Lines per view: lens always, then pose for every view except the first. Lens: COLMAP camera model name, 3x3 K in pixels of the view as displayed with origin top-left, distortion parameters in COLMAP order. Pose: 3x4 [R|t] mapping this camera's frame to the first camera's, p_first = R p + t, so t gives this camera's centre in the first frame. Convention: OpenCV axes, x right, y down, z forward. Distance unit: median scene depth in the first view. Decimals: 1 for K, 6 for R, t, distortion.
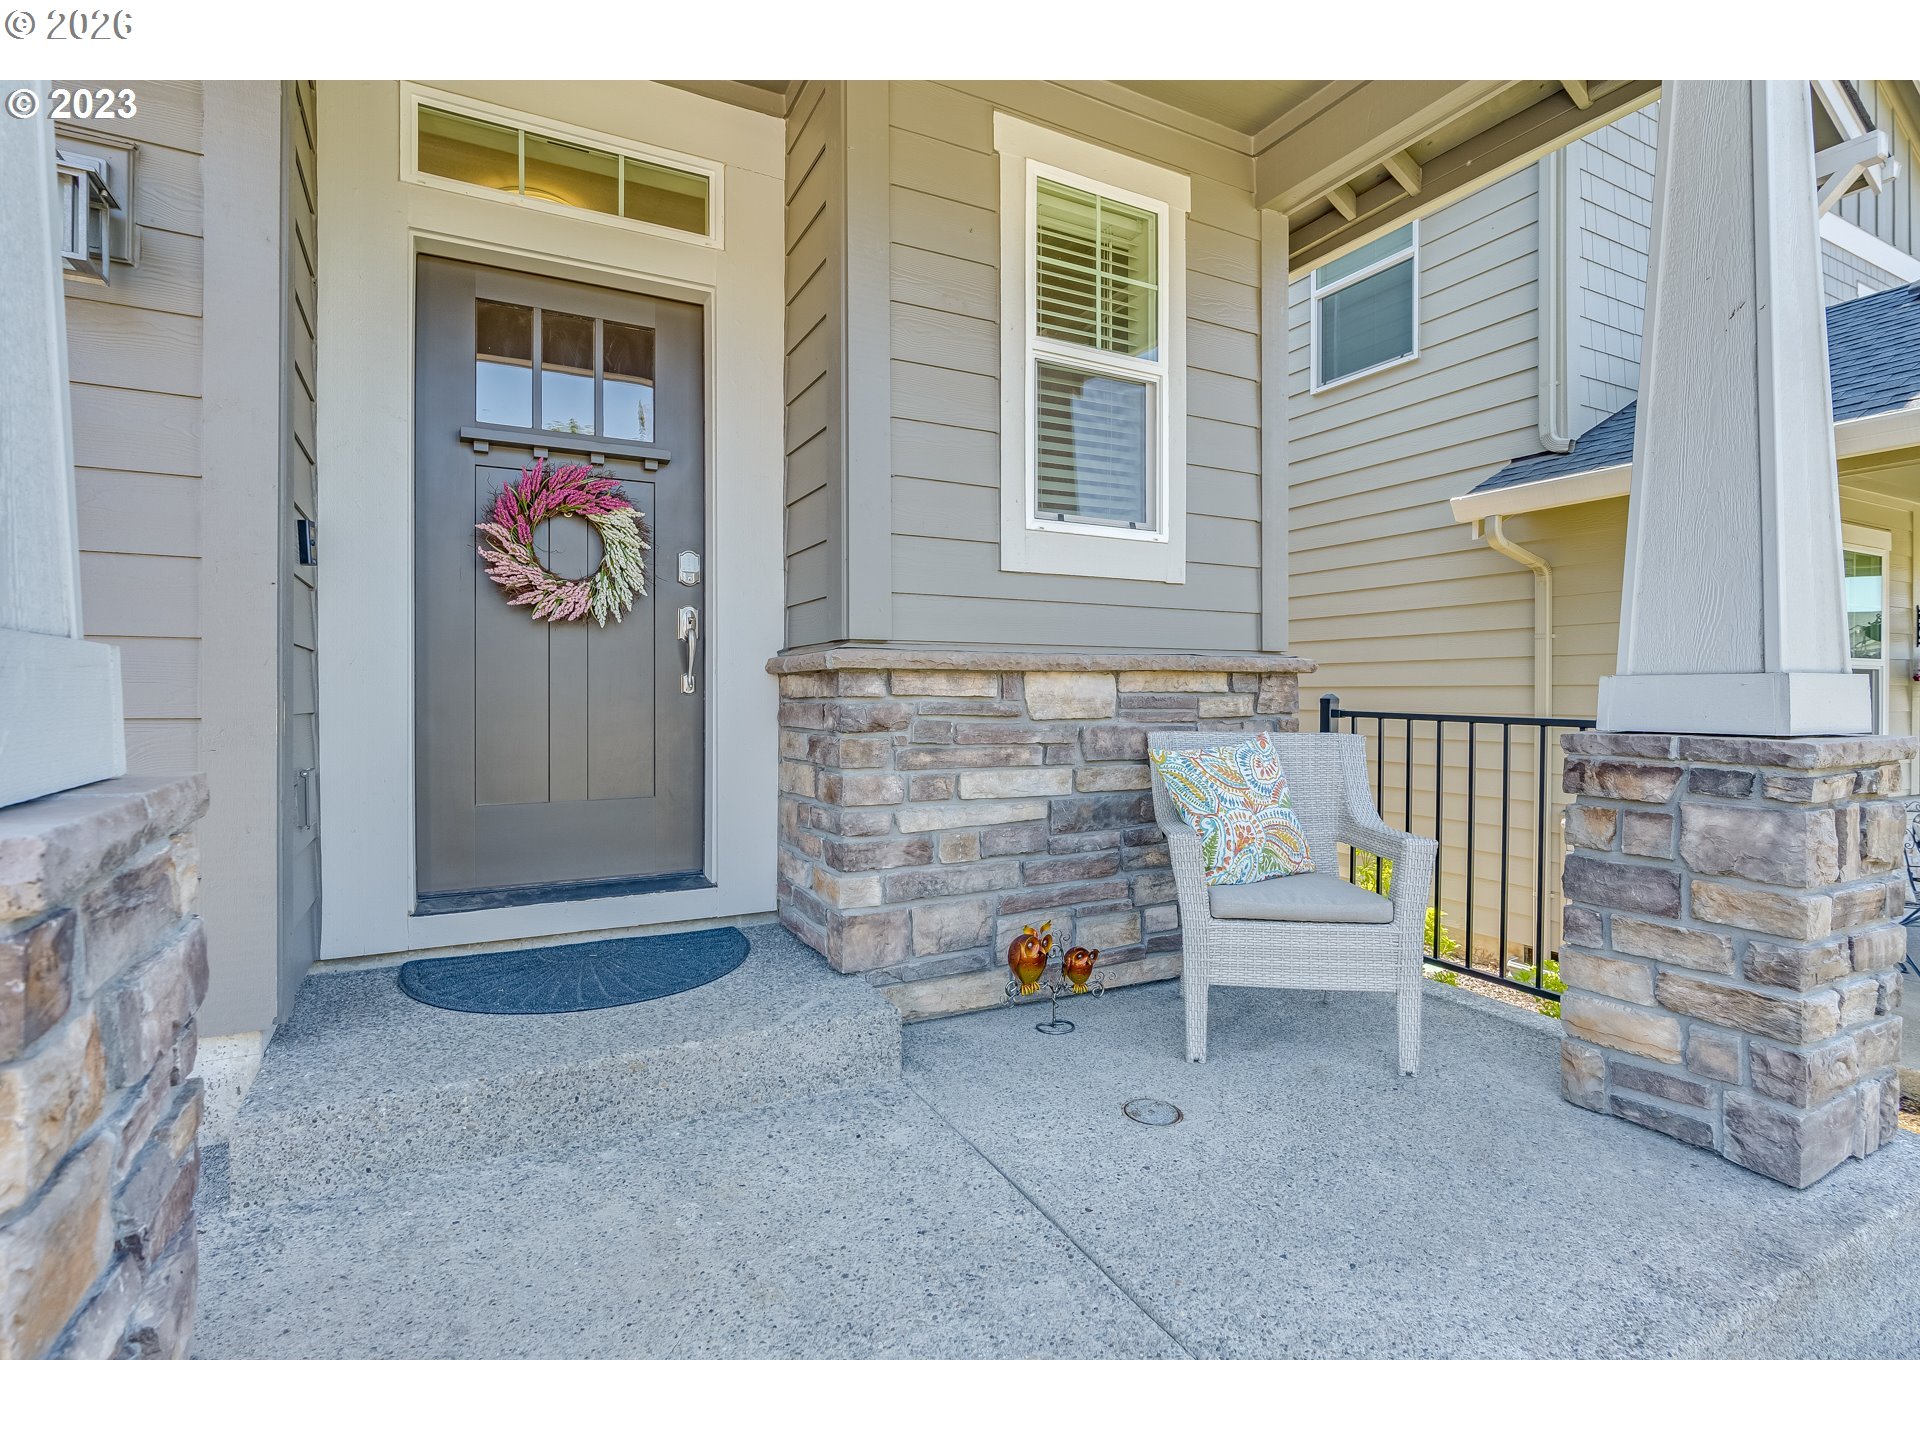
lens RADIAL K [[923.4, 0, 949.1], [0, 923.4, 699.8], [0, 0, 1]] dist [-0.010723, 0.003001]
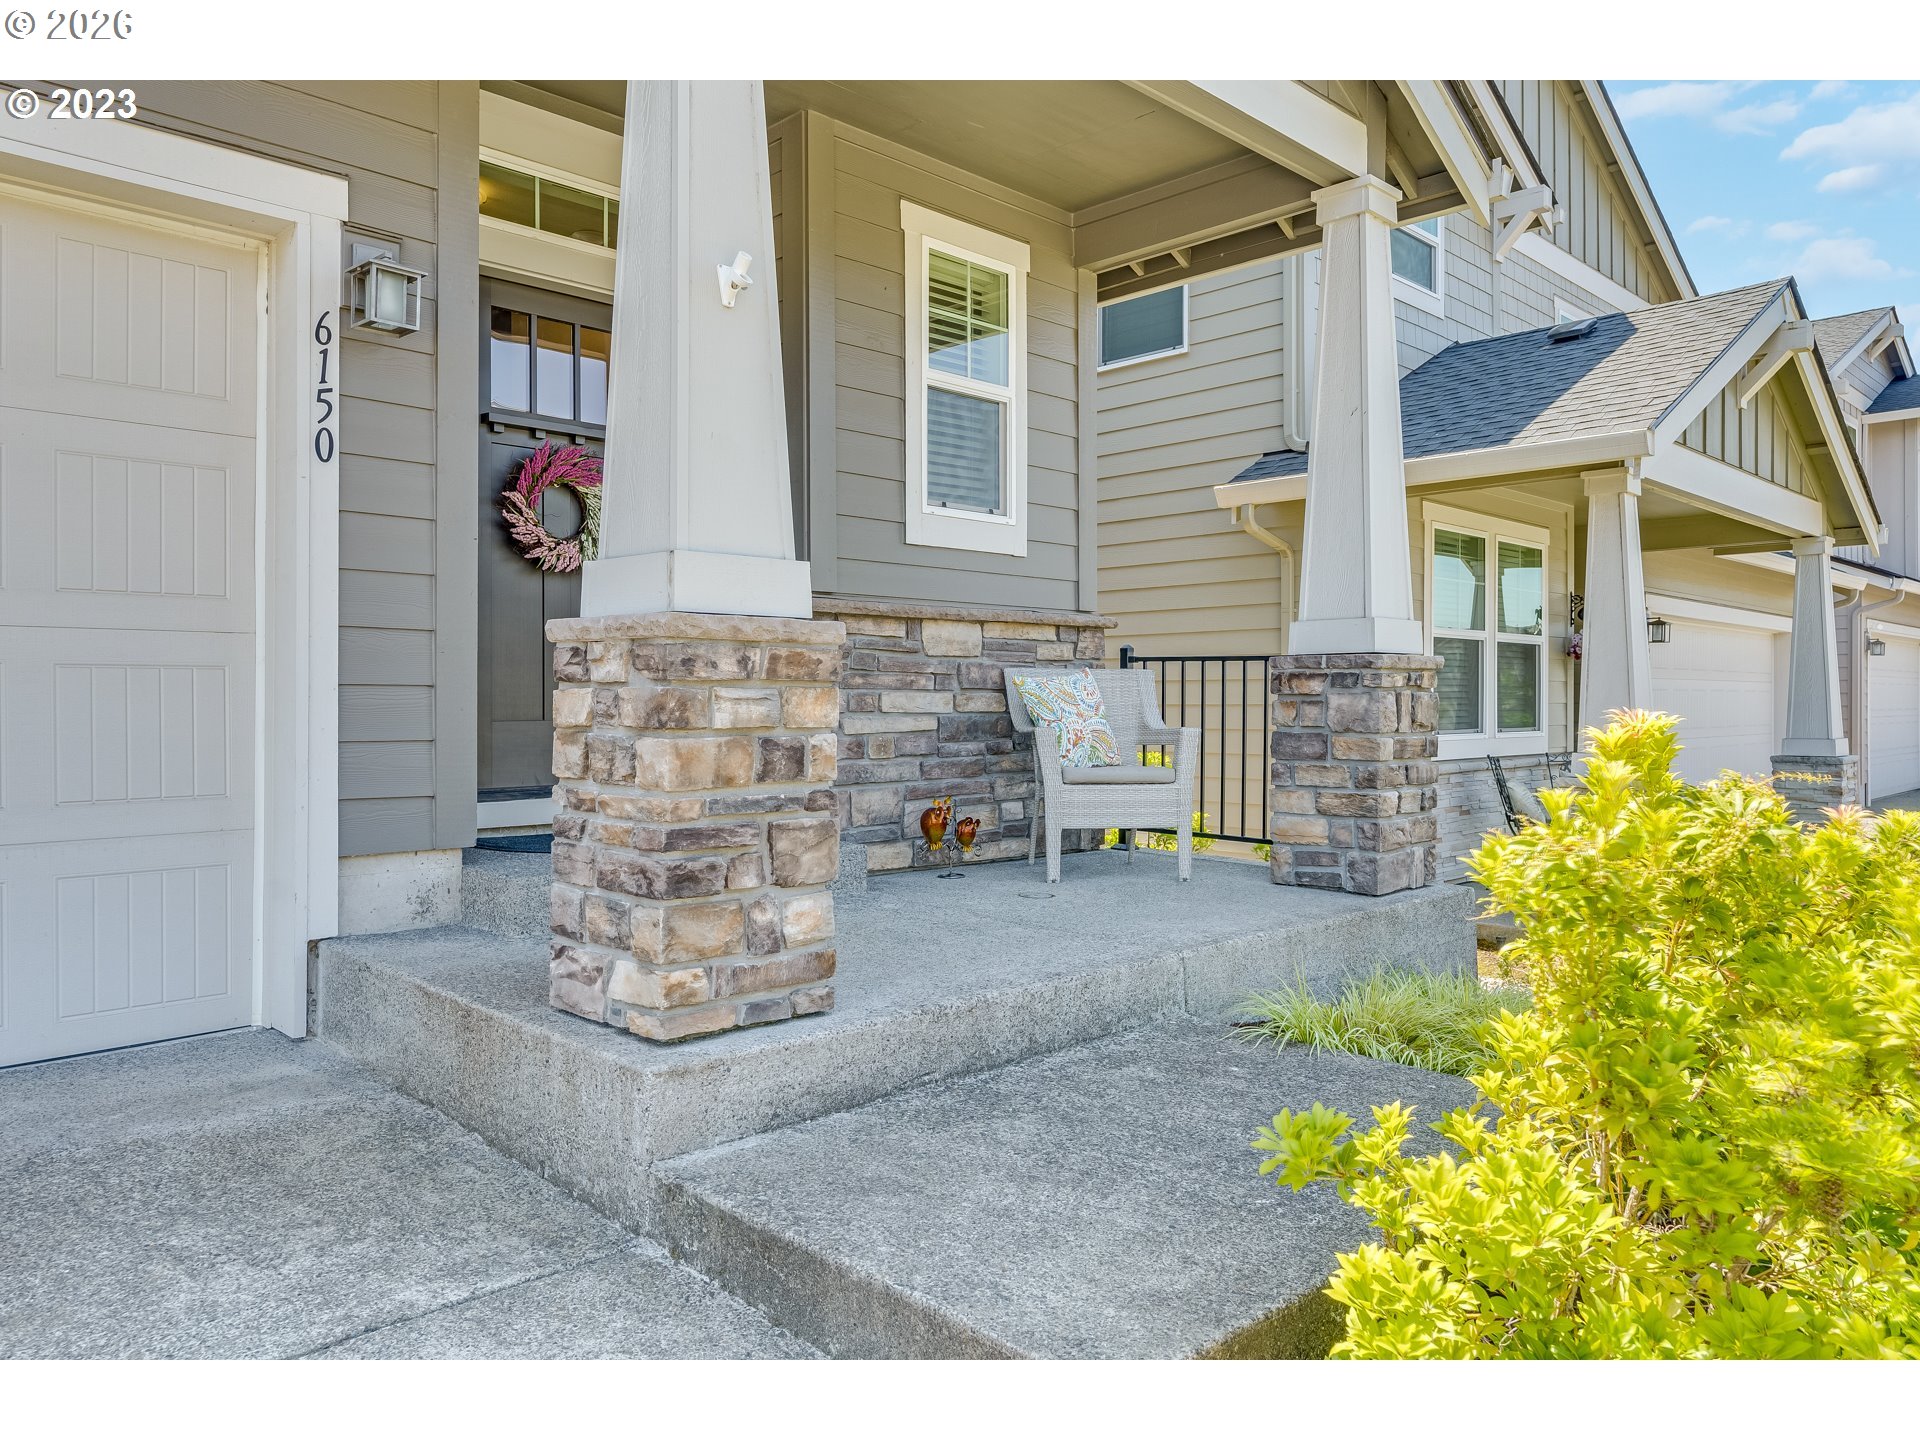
lens RADIAL K [[1318.1, 0, 950.7], [0, 1318.1, 716.6], [0, 0, 1]] dist [-0.009547, -0.000453]
pose [[0.957187, -0.004500, 0.289434, -0.436634], [0.003387, 0.999985, 0.004347, 0.103356], [-0.289449, -0.003180, 0.957188, -0.850065]]
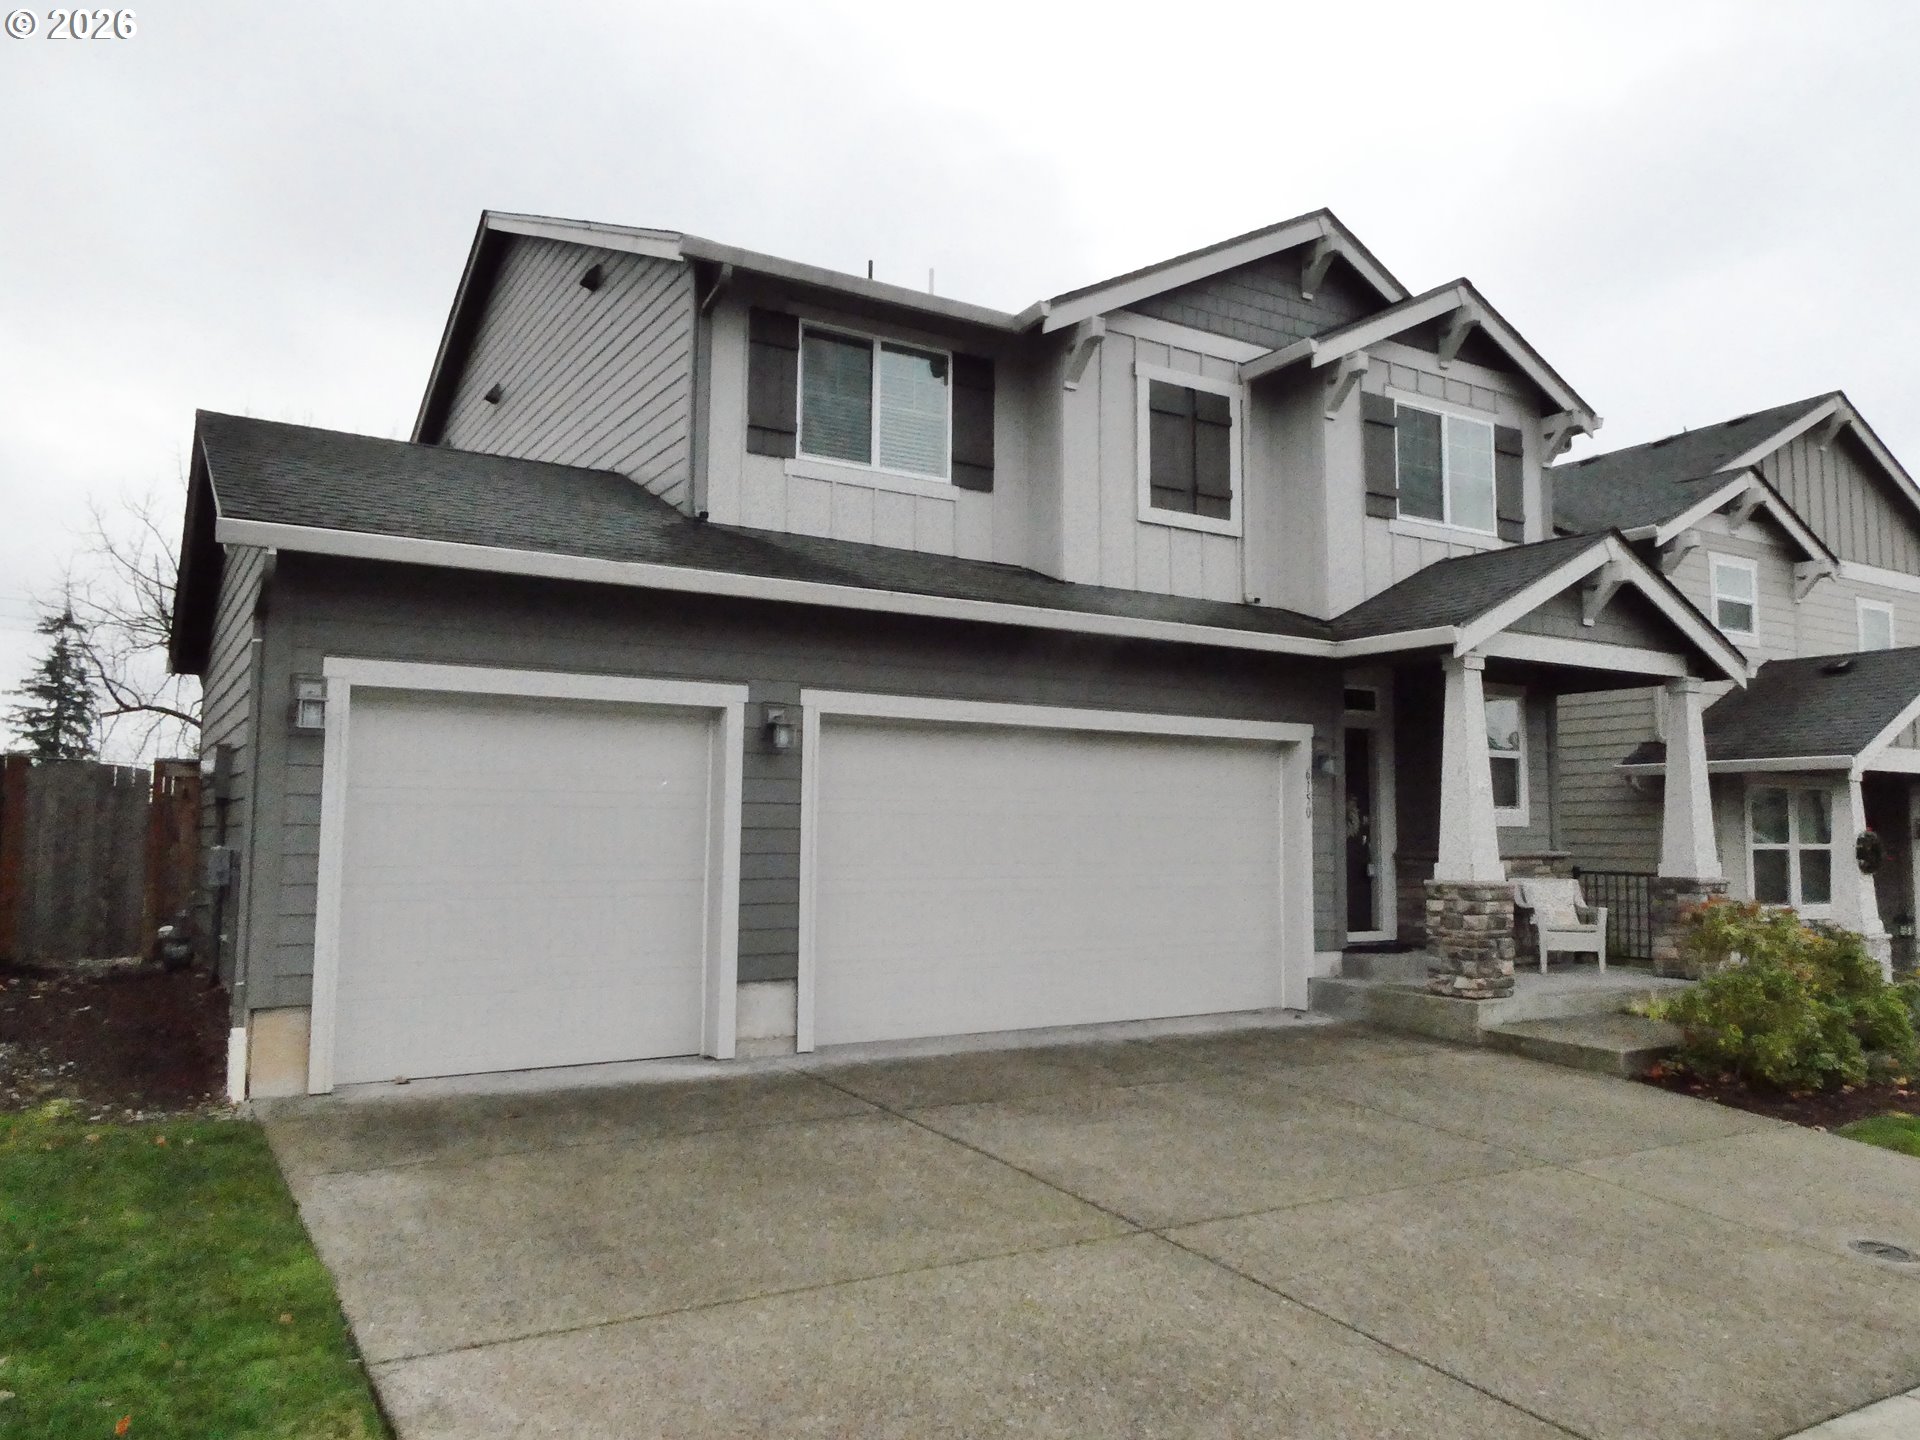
lens RADIAL K [[1380.6, 0, 955.5], [0, 1380.6, 722.0], [0, 0, 1]] dist [-0.013873, -0.007905]
pose [[0.997976, 0.012046, 0.062439, -2.026662], [-0.006351, 0.995866, -0.090615, -0.056630], [-0.063273, 0.090035, 0.993927, -3.582969]]
